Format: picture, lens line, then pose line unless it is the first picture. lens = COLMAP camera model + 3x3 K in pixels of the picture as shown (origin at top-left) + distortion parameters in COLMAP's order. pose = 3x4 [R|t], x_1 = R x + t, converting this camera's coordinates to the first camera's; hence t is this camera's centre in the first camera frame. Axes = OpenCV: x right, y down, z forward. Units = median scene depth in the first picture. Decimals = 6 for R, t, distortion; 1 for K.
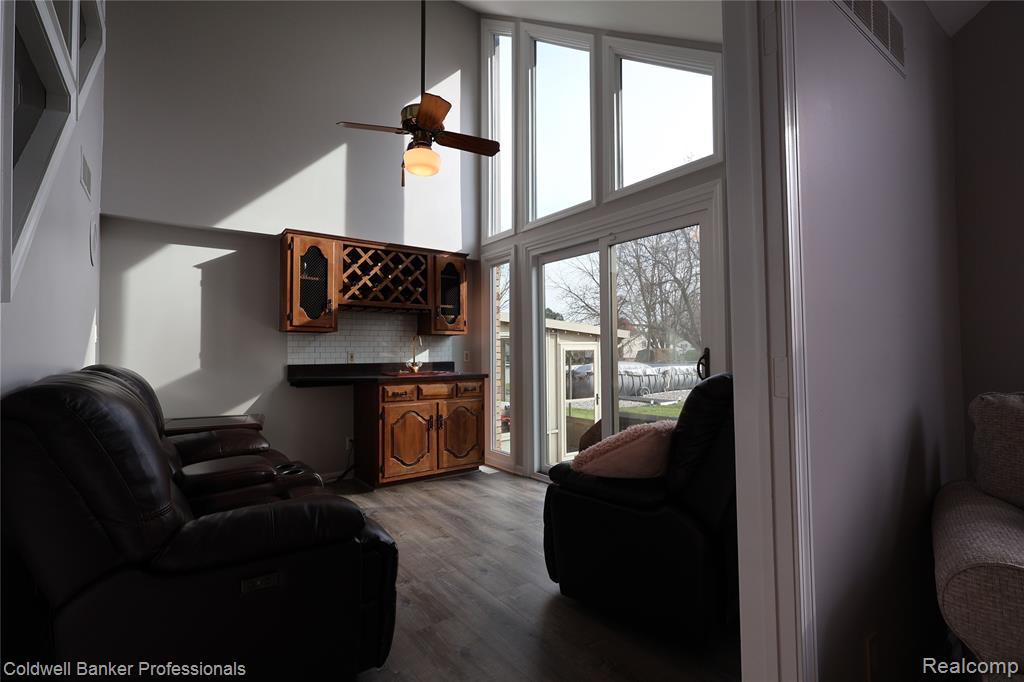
lens RADIAL K [[472.7, 0, 511.3], [0, 472.7, 338.3], [0, 0, 1]] dist [-0.001436, 0.000839]
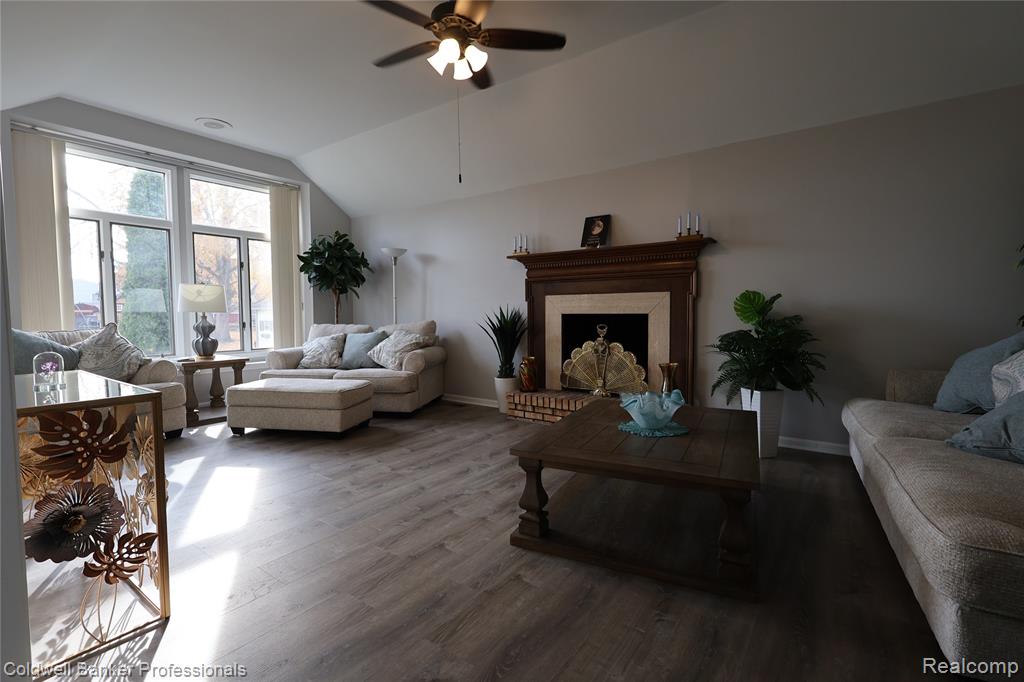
lens RADIAL K [[472.7, 0, 511.3], [0, 472.7, 338.3], [0, 0, 1]] dist [-0.001436, 0.000839]
pose [[-0.316778, -0.039994, 0.947656, -1.016675], [-0.024590, 0.999121, 0.033946, 0.059927], [-0.948181, -0.012549, -0.317483, 1.190678]]
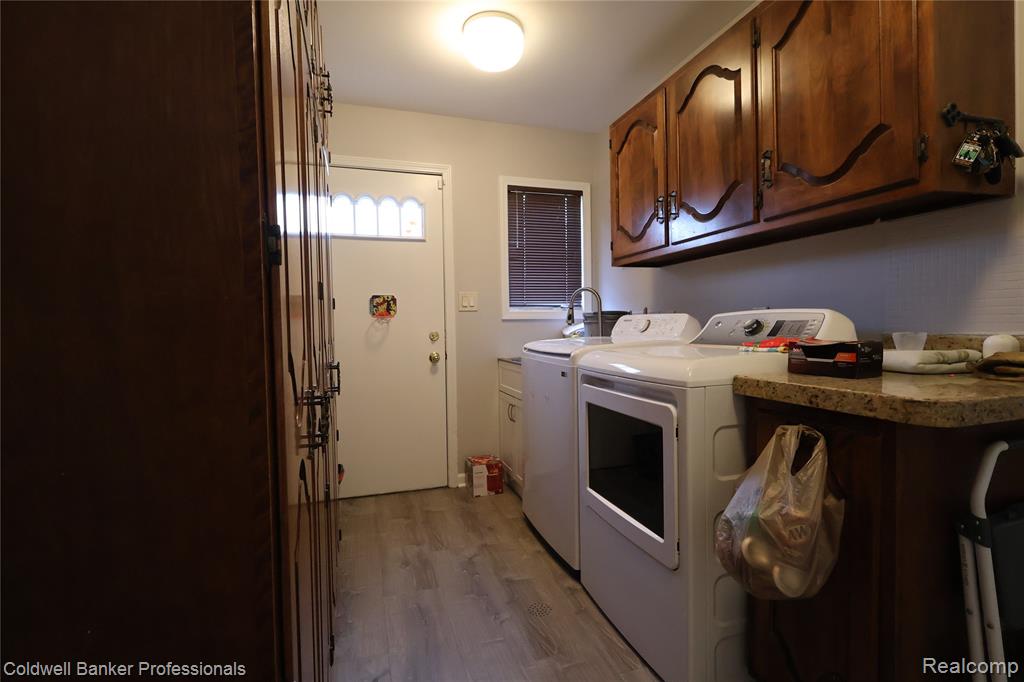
lens RADIAL K [[472.7, 0, 511.3], [0, 472.7, 338.3], [0, 0, 1]] dist [-0.001436, 0.000839]
pose [[-0.945741, 0.002090, 0.324913, -0.365063], [-0.001587, 0.999938, -0.011053, 0.081800], [-0.324916, -0.010969, -0.945679, 1.659015]]
